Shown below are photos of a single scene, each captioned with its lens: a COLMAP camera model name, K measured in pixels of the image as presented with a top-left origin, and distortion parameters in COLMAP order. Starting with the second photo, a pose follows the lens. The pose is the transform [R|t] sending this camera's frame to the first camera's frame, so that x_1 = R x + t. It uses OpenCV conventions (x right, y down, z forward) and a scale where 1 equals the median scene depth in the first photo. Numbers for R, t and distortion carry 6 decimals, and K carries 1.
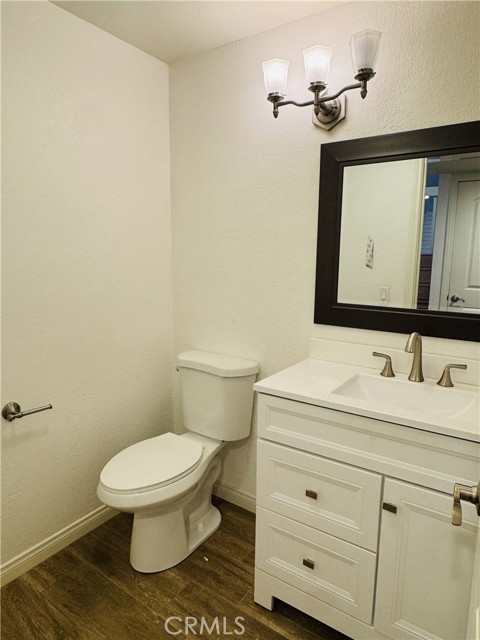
lens RADIAL K [[413.9, 0, 235.6], [0, 413.9, 319.4], [0, 0, 1]] dist [0.005524, 0.002114]
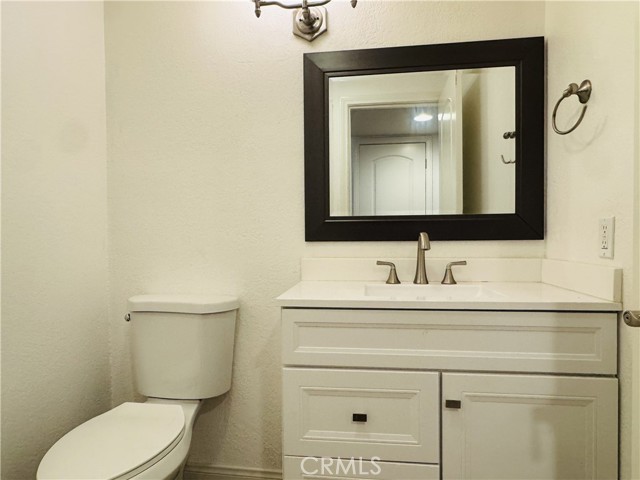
lens RADIAL K [[413.9, 0, 317.1], [0, 413.9, 240.5], [0, 0, 1]] dist [0.005524, 0.002114]
pose [[0.892506, -0.027033, 0.450225, -0.218798], [0.088930, 0.989154, -0.116900, 0.128575], [-0.442182, 0.144372, 0.885230, 0.196152]]
